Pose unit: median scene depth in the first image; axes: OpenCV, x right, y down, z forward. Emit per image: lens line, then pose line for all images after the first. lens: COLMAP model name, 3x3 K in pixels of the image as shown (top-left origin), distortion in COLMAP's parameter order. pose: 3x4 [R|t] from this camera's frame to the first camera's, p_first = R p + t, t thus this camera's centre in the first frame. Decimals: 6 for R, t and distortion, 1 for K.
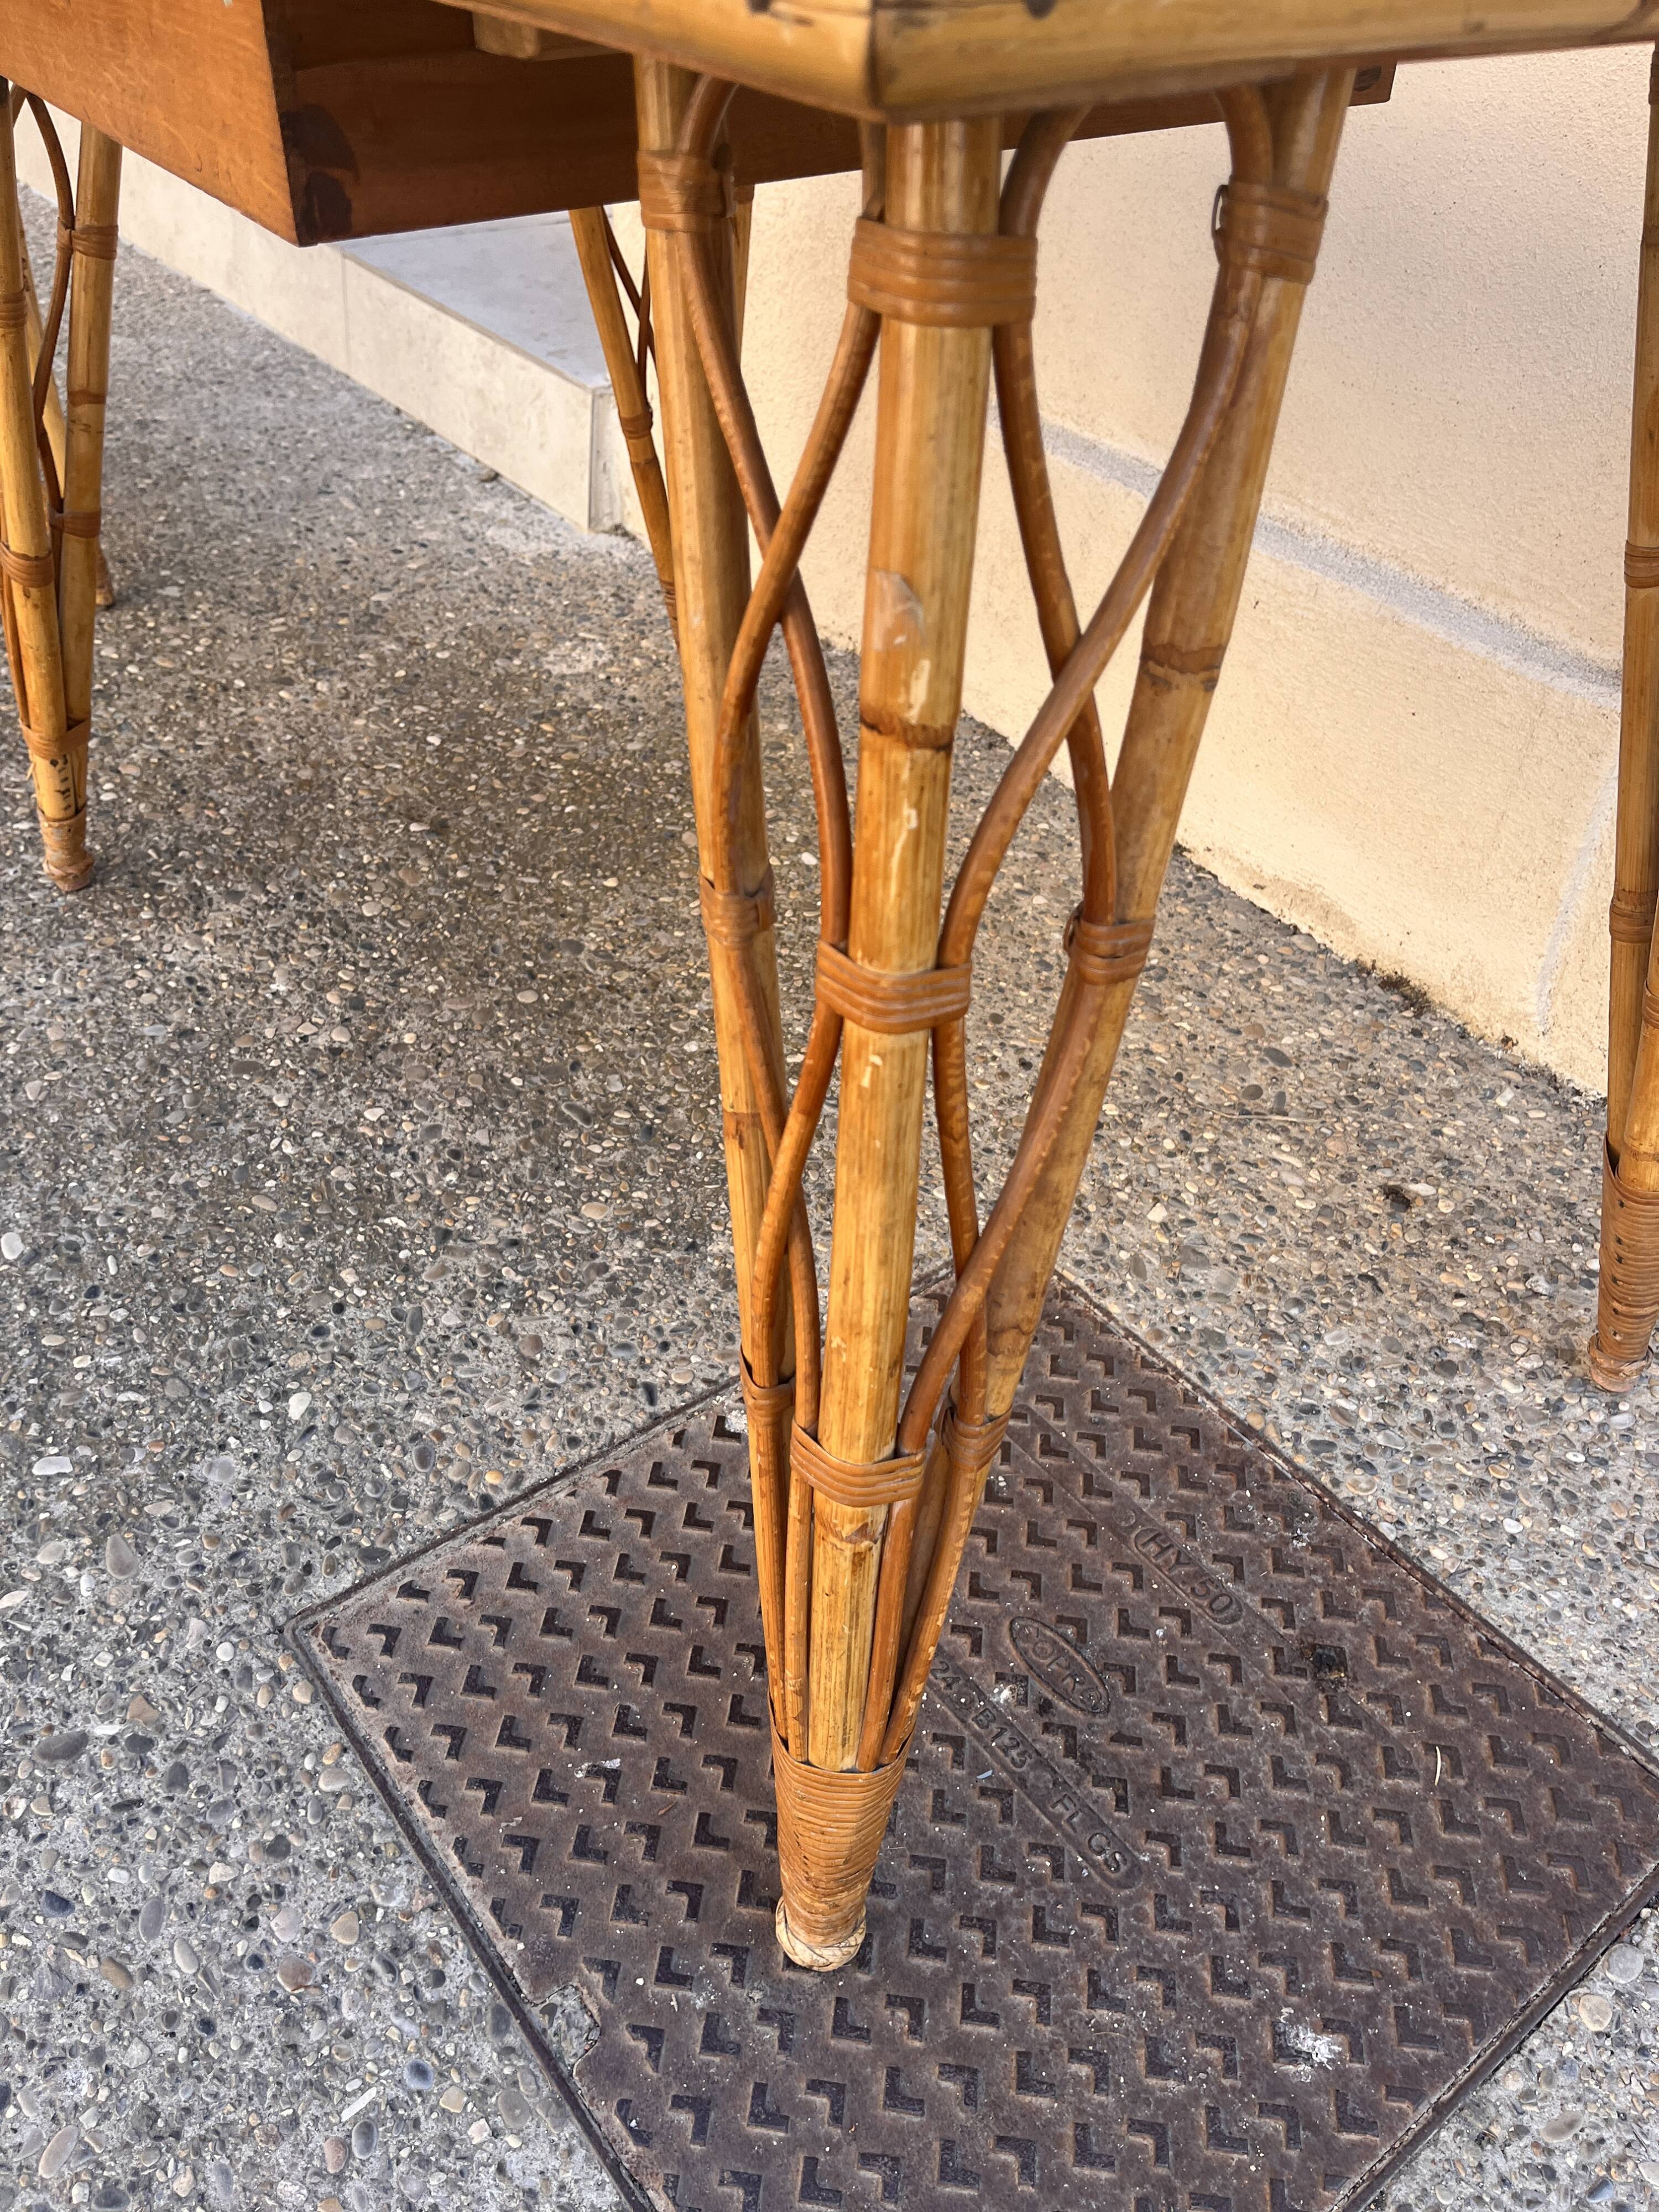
lens RADIAL K [[1710.1, 0, 813.2], [0, 1710.1, 1109.6], [0, 0, 1]] dist [0.061678, -0.094618]
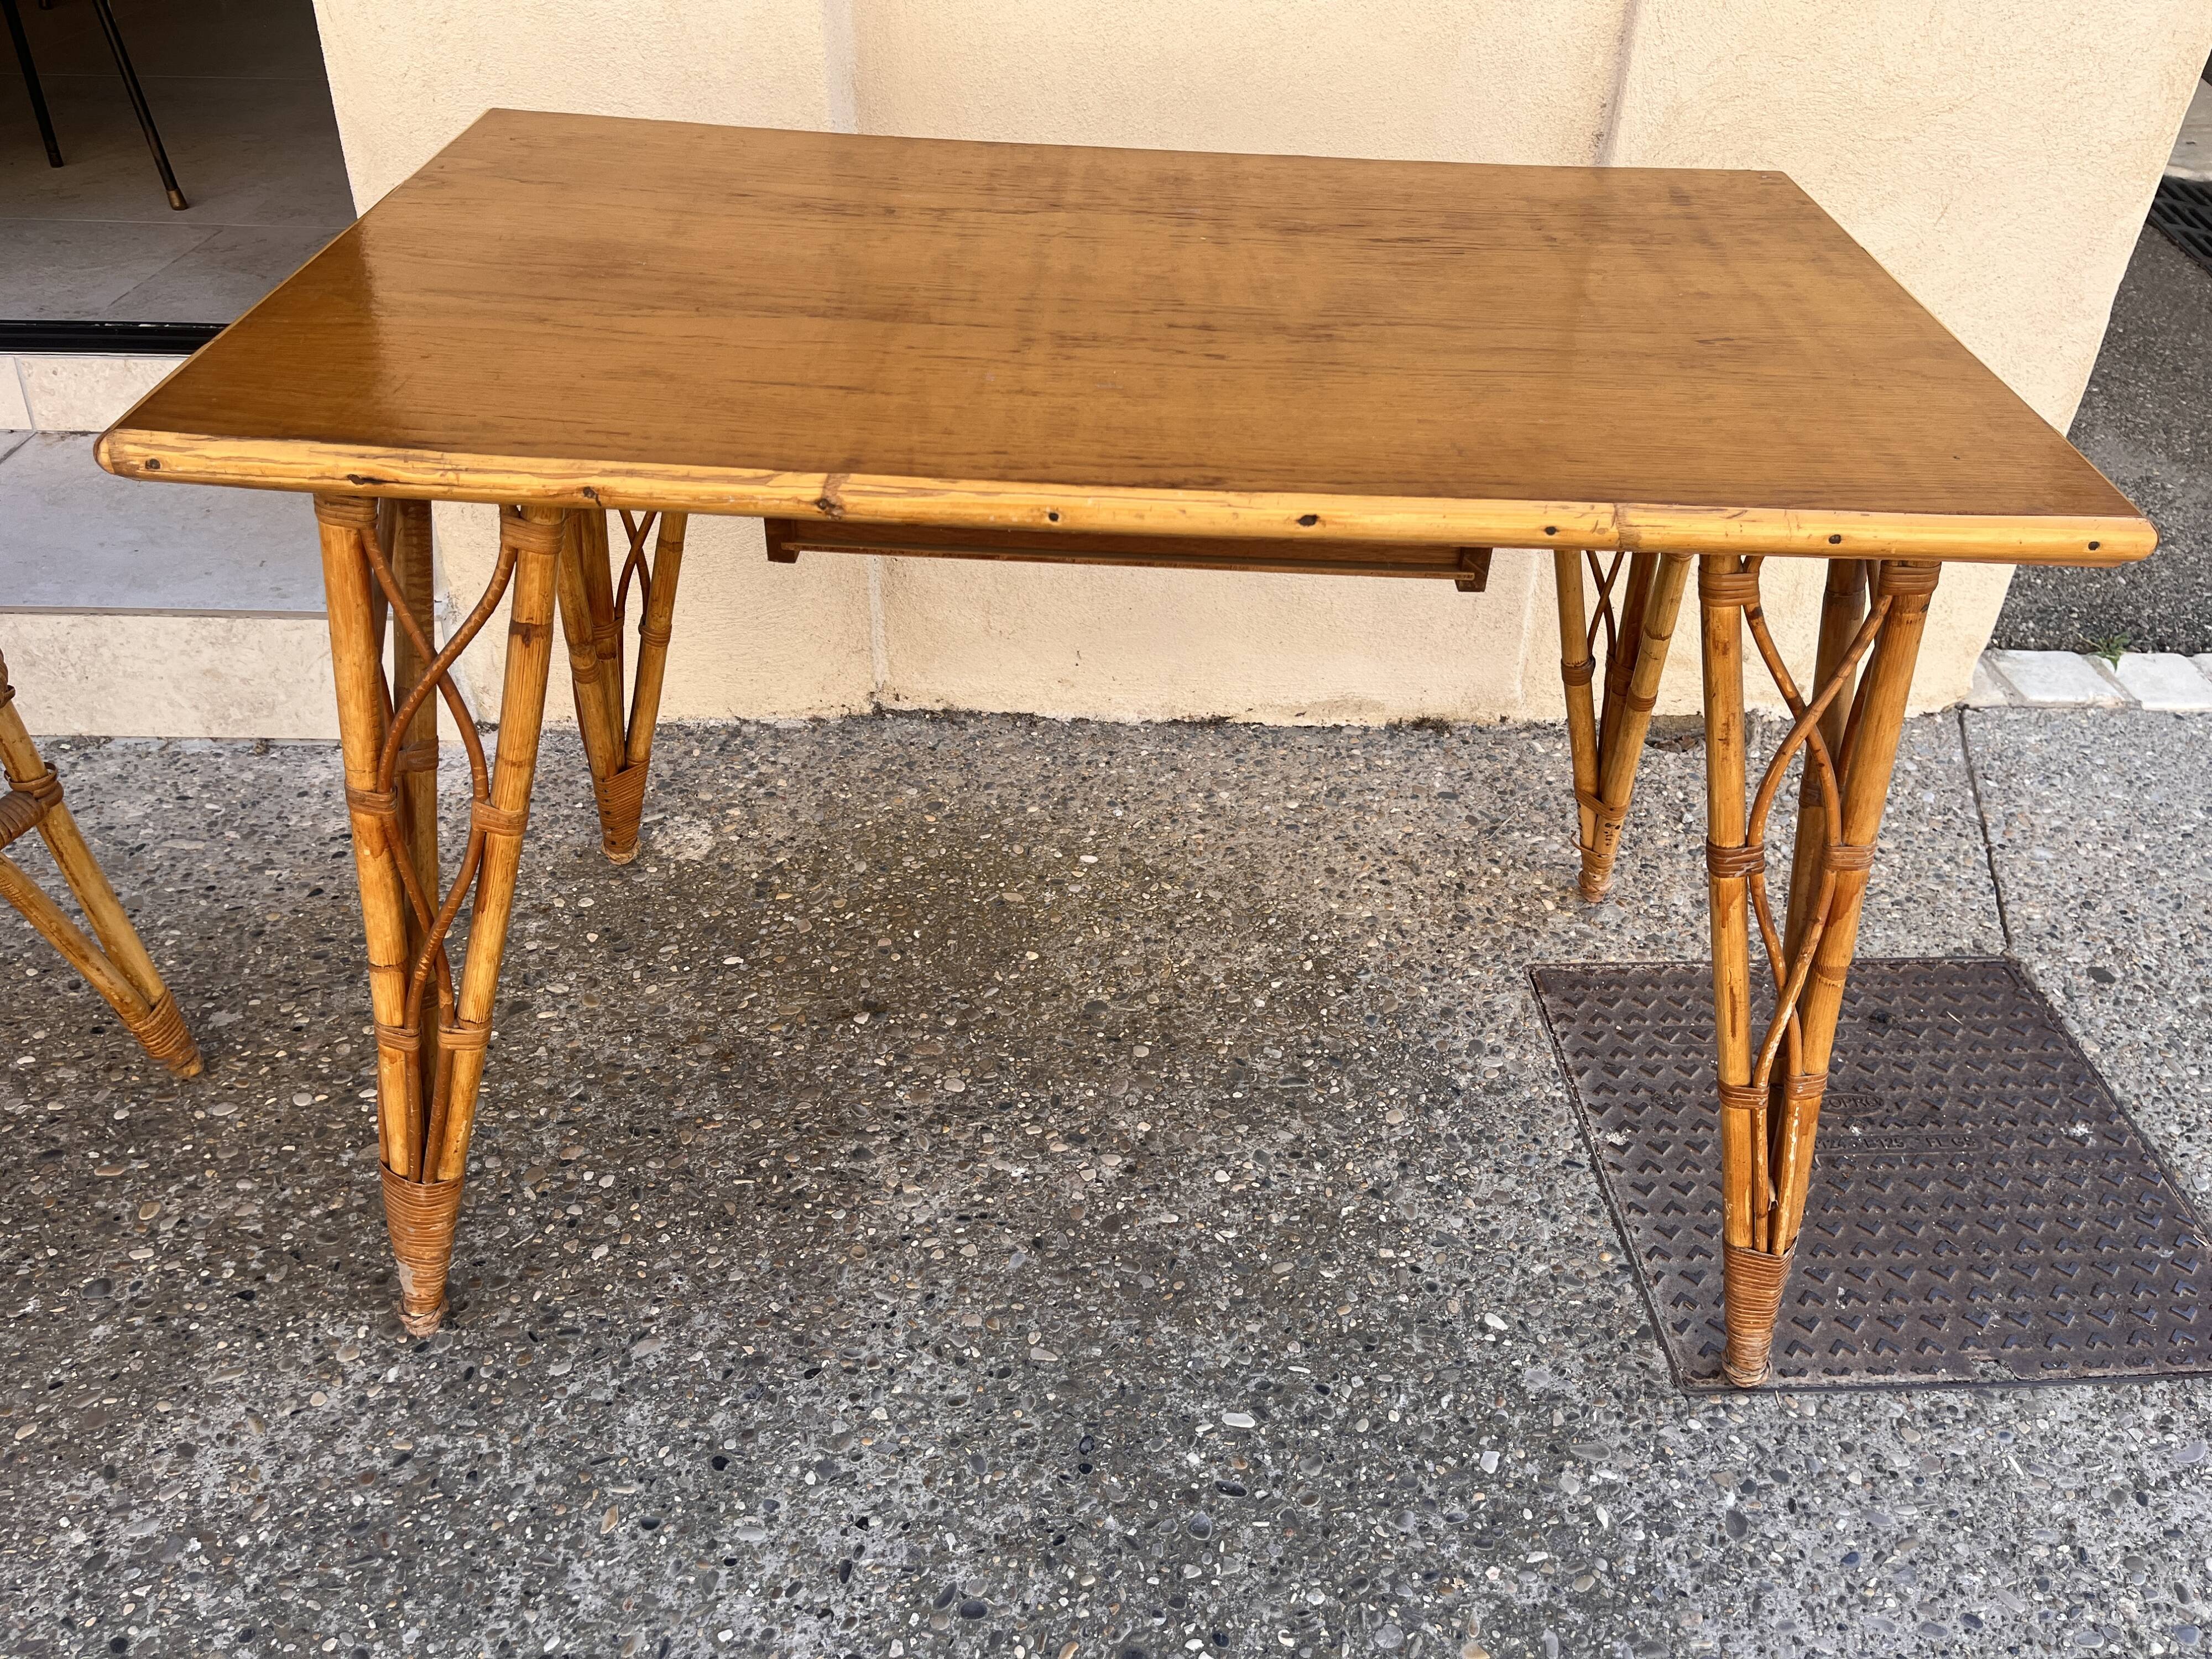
lens RADIAL K [[1710.1, 0, 1107.7], [0, 1710.1, 848.9], [0, 0, 1]] dist [0.061678, -0.094618]
pose [[0.570168, -0.508208, 0.645471, -1.120596], [0.515219, 0.833182, 0.200889, -0.556825], [-0.639889, 0.218019, 0.736892, 0.090052]]
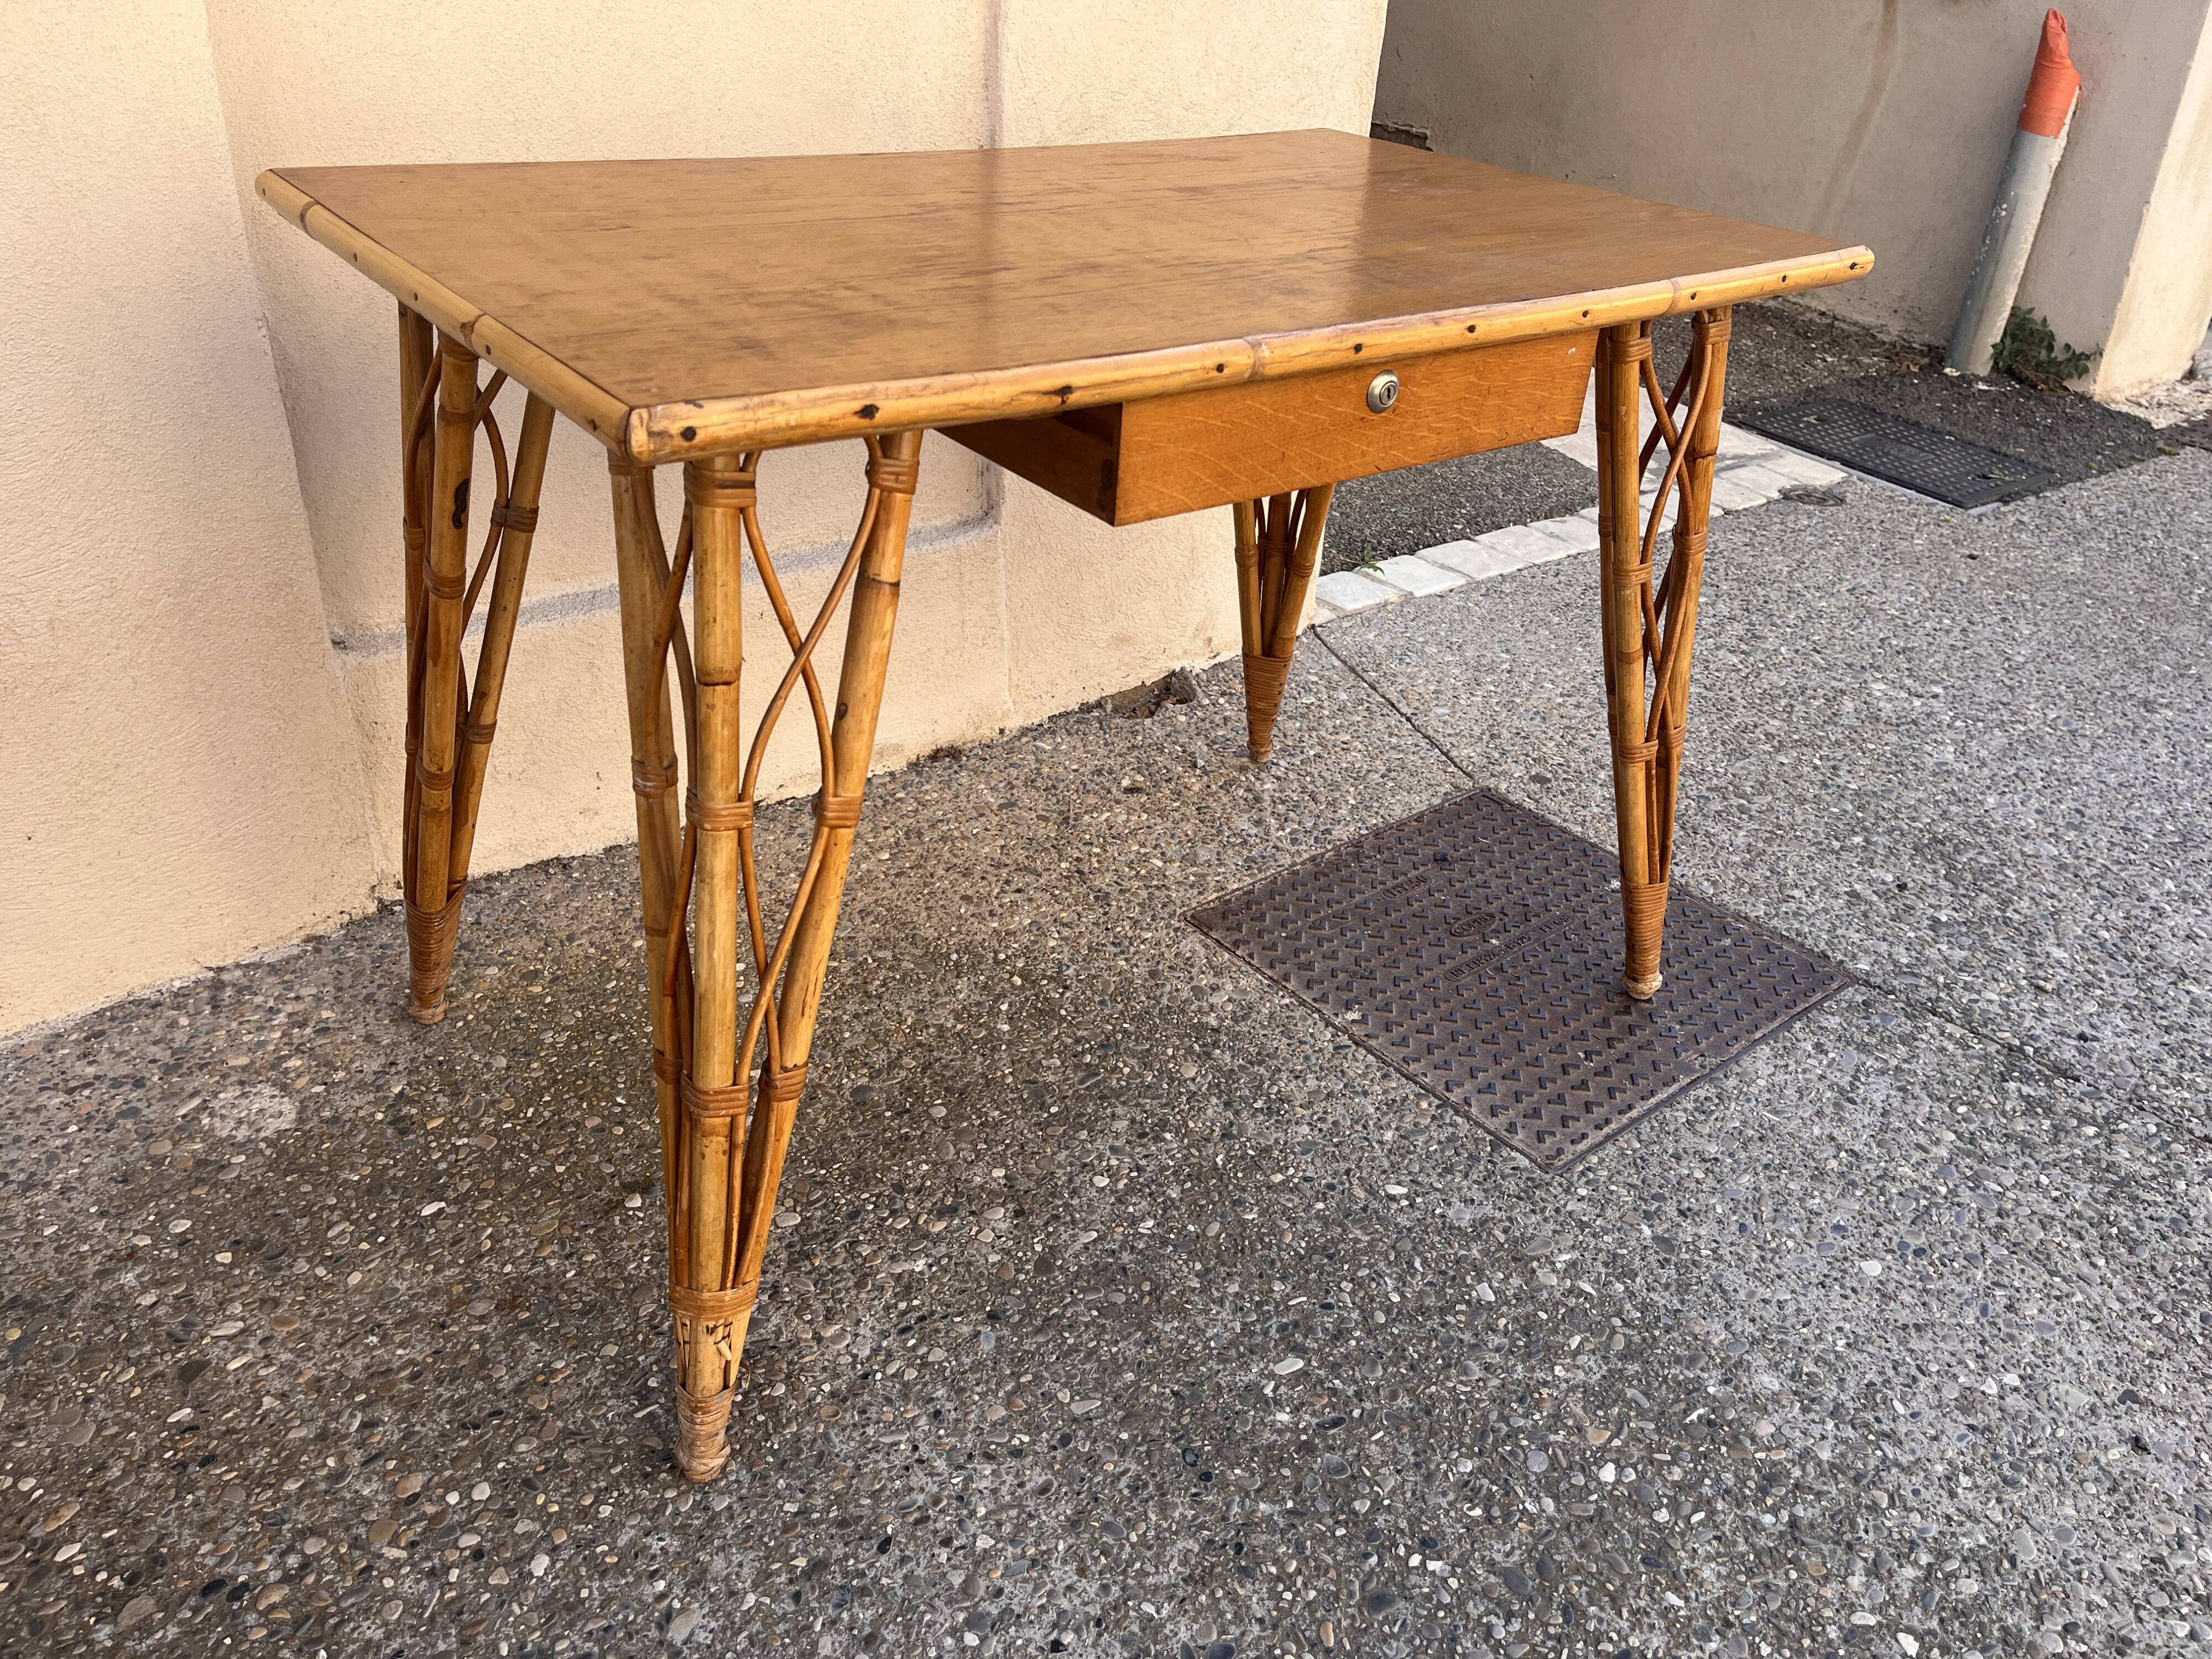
lens RADIAL K [[1710.1, 0, 1133.6], [0, 1710.1, 811.0], [0, 0, 1]] dist [0.061678, -0.094618]
pose [[-0.037903, -0.521465, 0.852430, -1.316945], [0.588545, 0.677743, 0.440772, -0.796308], [-0.807576, 0.518400, 0.281217, 0.566582]]
